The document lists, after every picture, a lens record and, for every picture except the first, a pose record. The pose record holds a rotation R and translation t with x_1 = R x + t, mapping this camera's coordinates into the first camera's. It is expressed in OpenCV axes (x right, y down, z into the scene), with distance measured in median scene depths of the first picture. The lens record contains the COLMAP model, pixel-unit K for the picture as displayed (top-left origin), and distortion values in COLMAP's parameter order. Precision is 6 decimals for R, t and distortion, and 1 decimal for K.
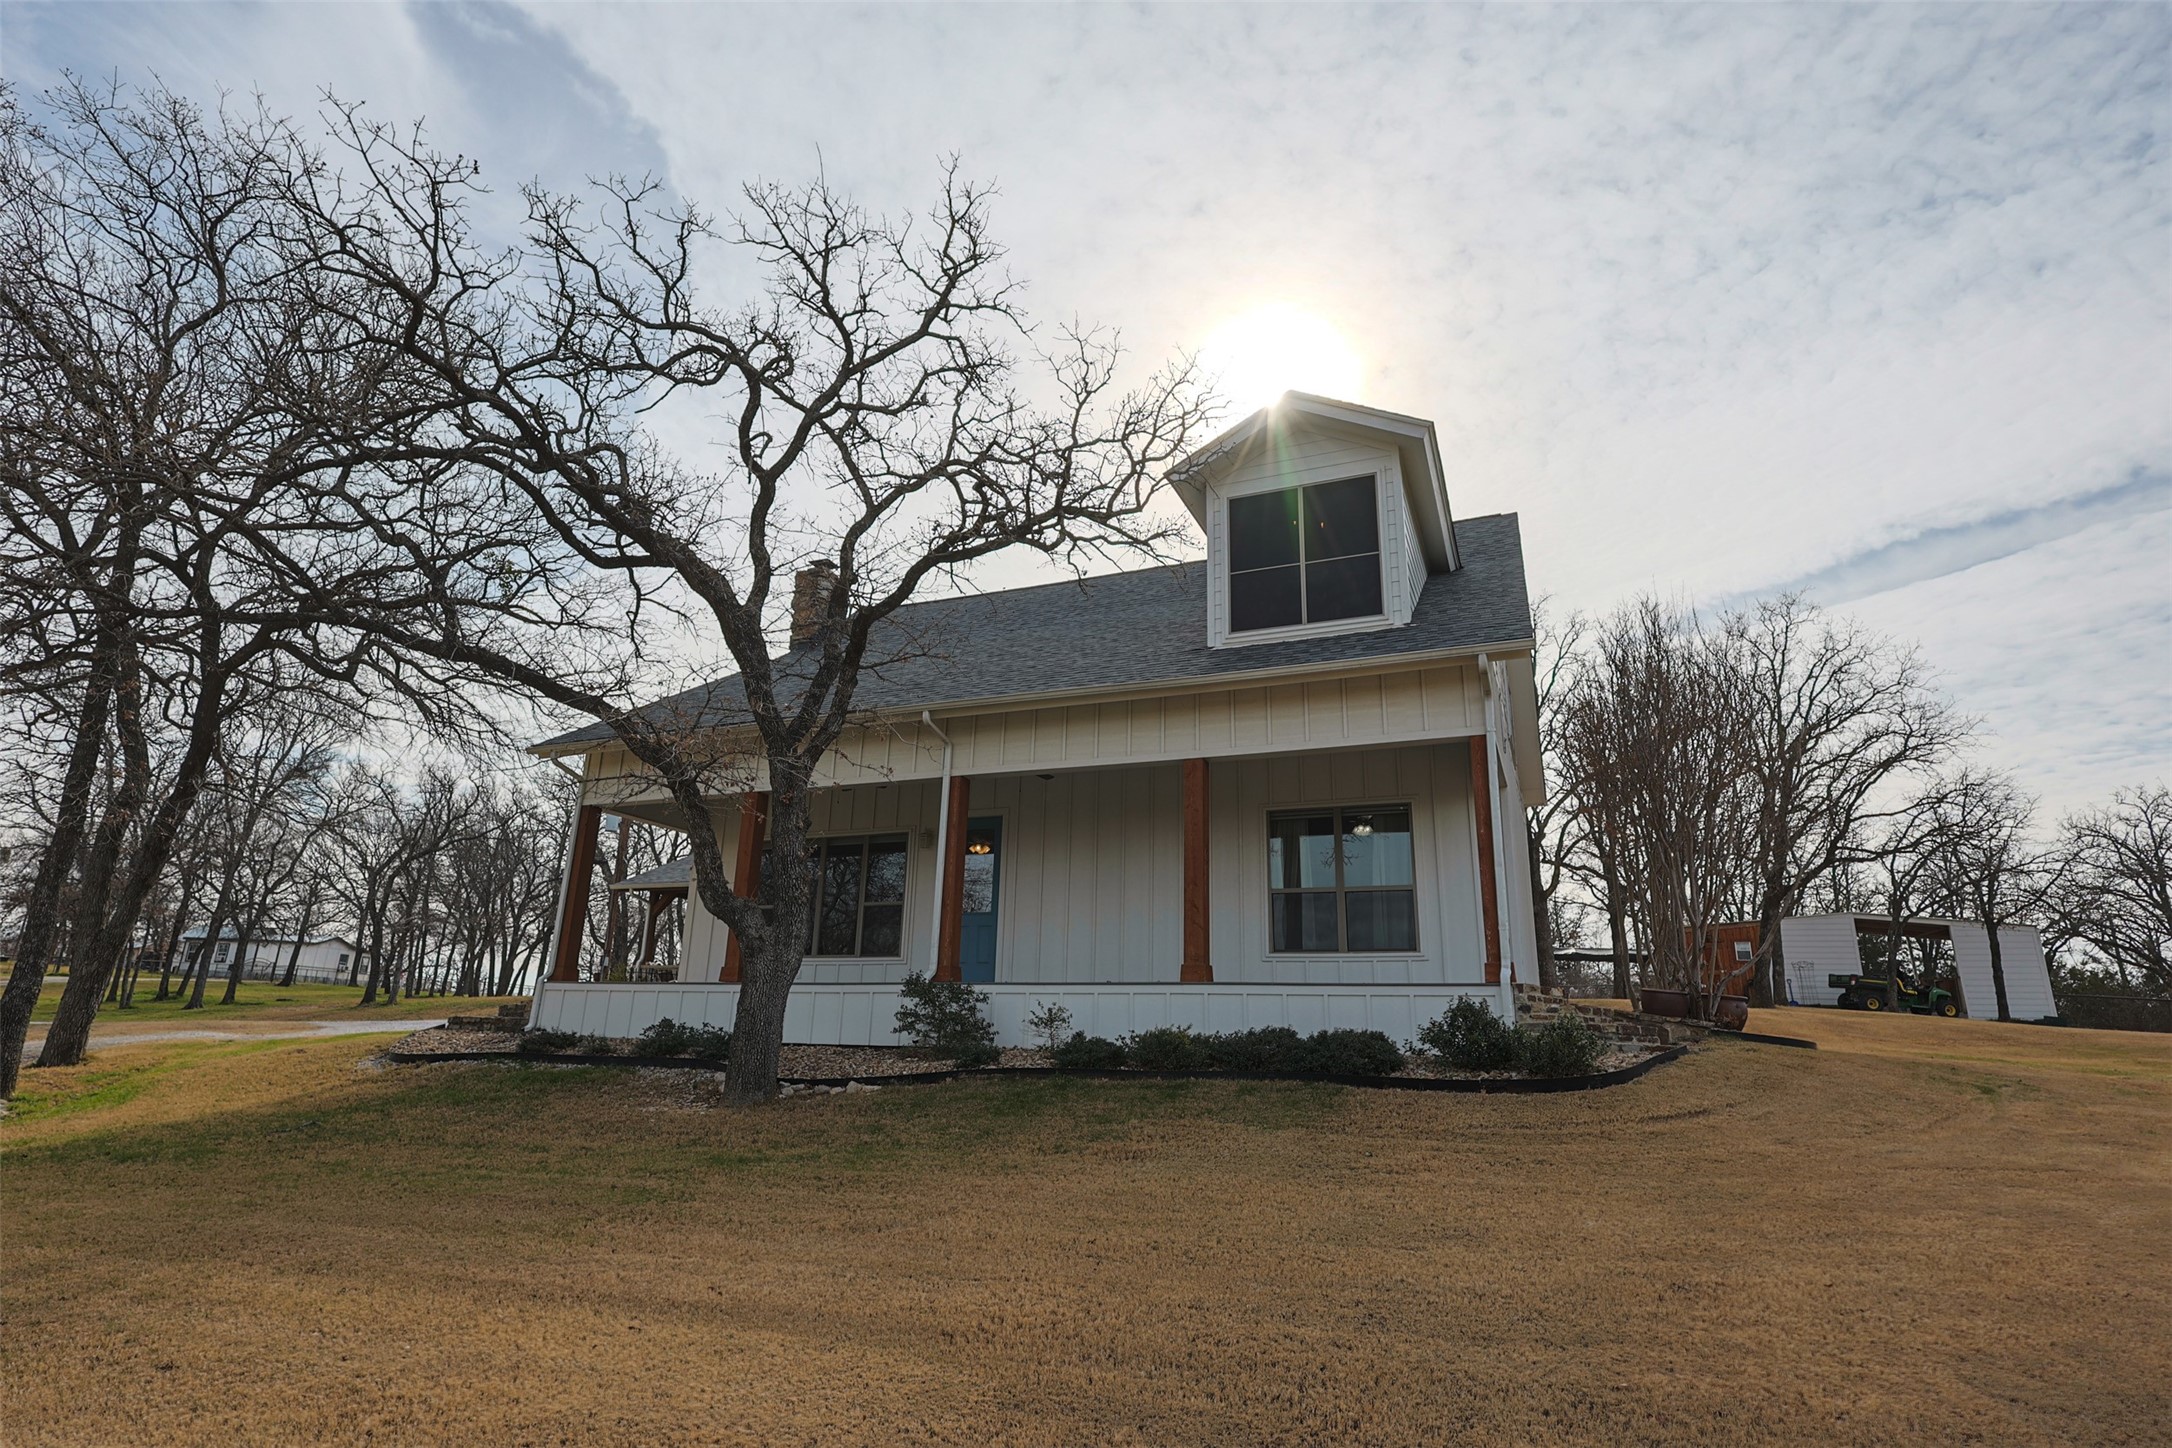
lens RADIAL K [[1075.2, 0, 995.9], [0, 1075.2, 713.2], [0, 0, 1]] dist [-0.001446, 0.002418]
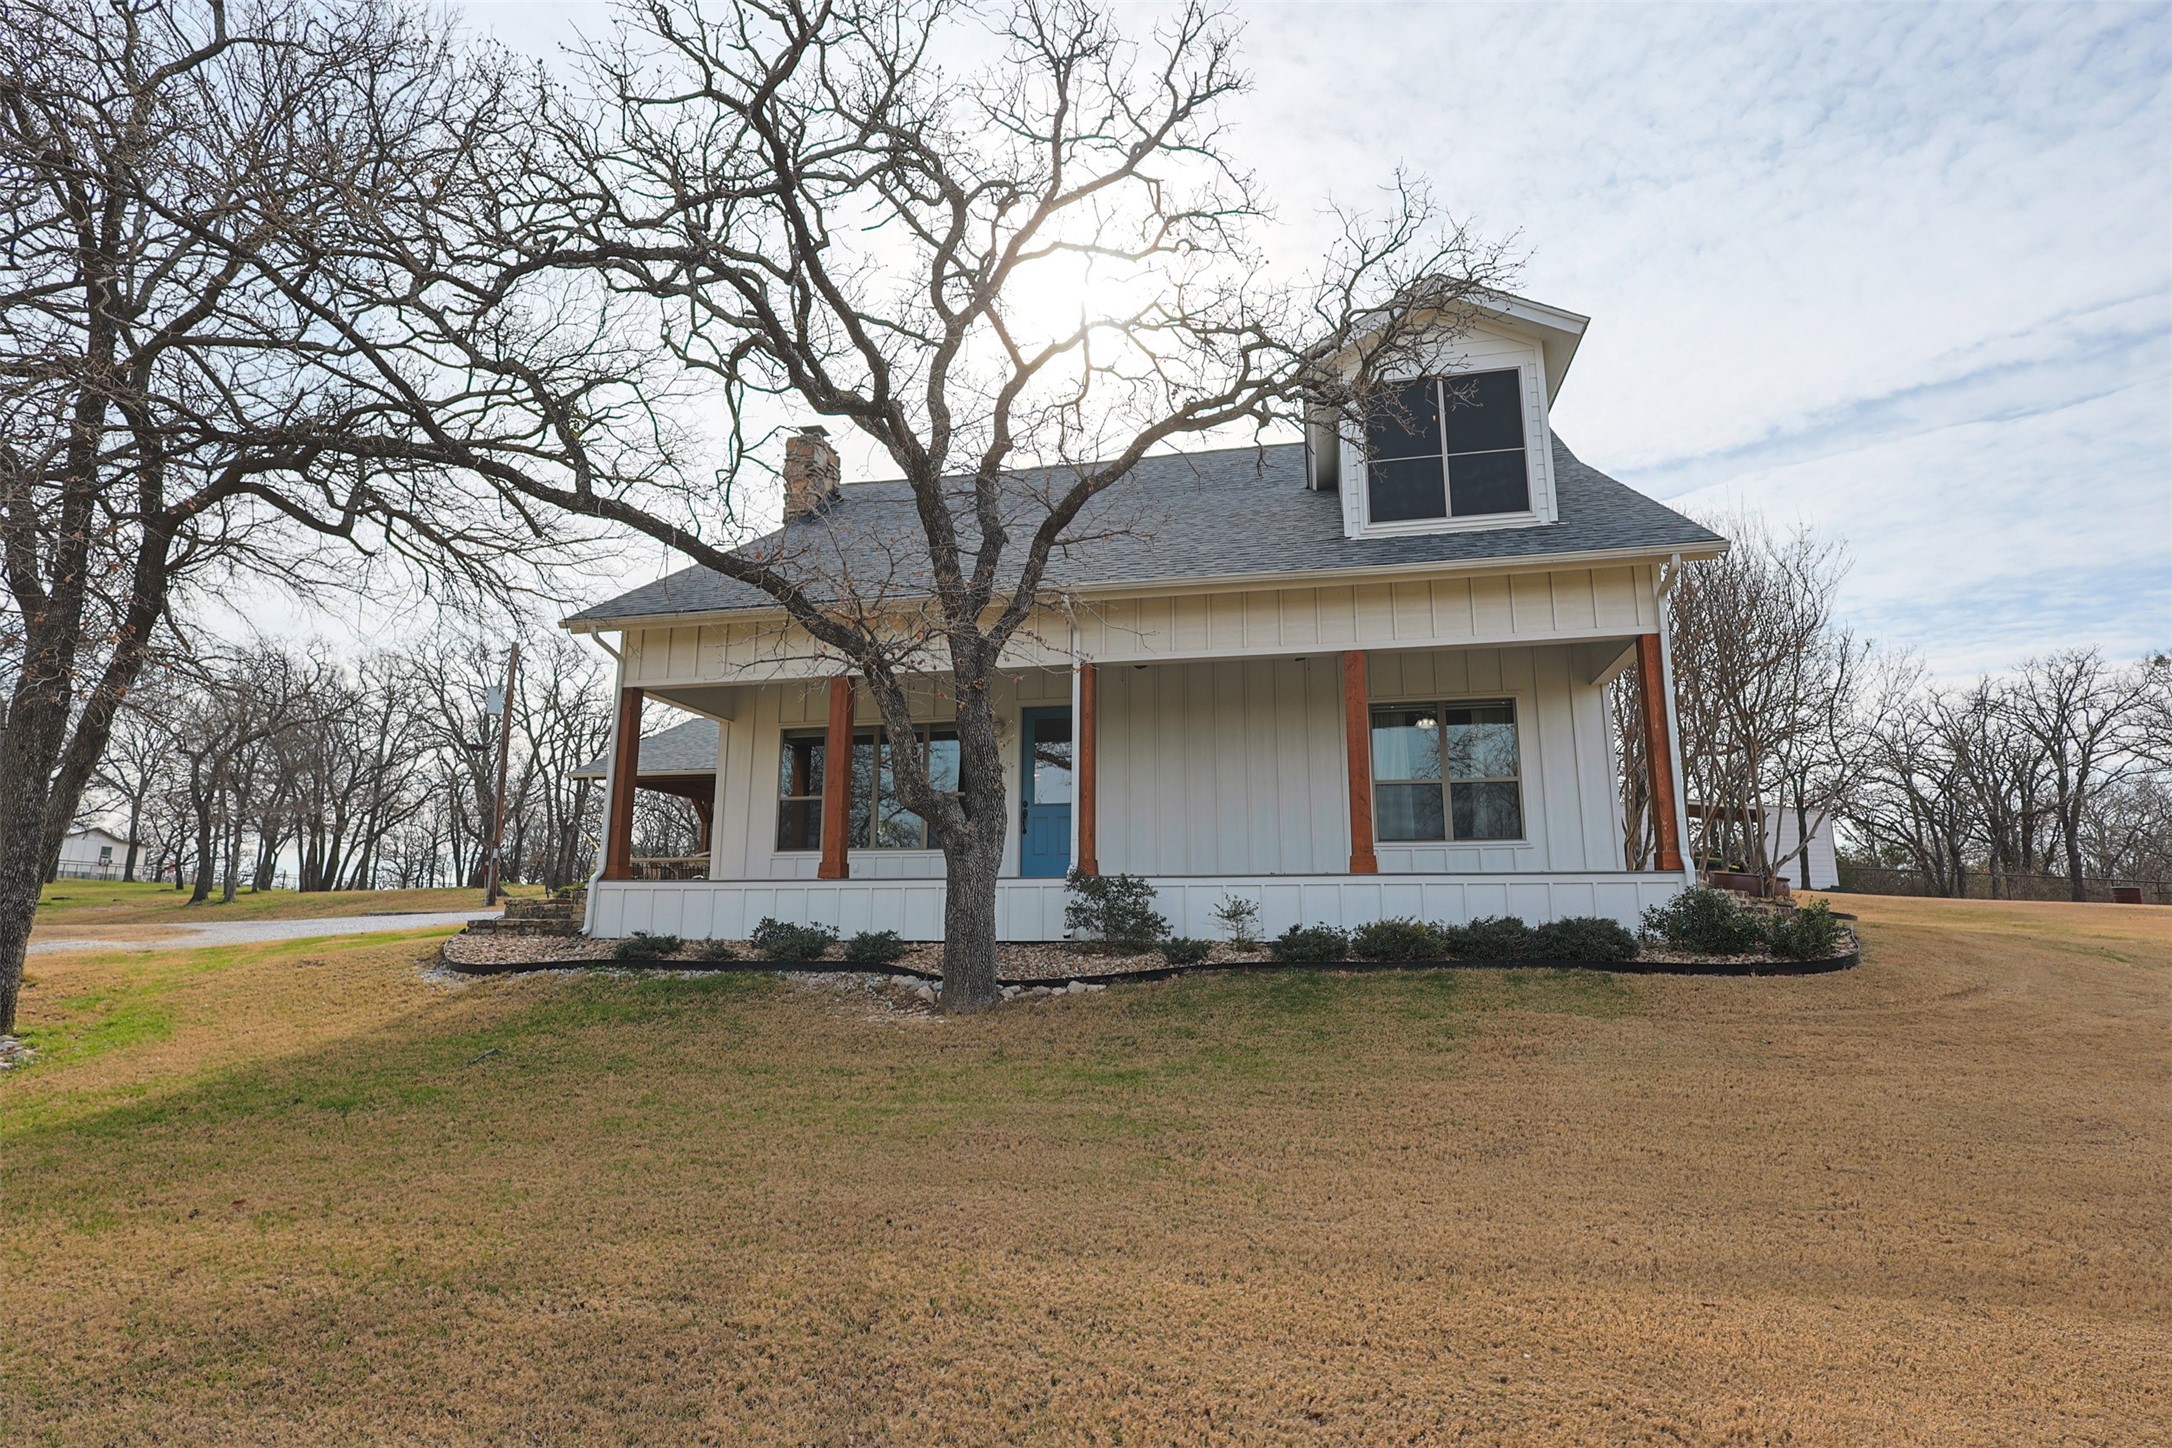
lens RADIAL K [[1075.2, 0, 1090.0], [0, 1075.2, 710.2], [0, 0, 1]] dist [-0.001446, 0.002418]
pose [[0.984130, 0.012462, 0.177013, -0.219493], [-0.030106, 0.994795, 0.097345, 0.007659], [-0.174878, -0.101130, 0.979383, 0.067067]]
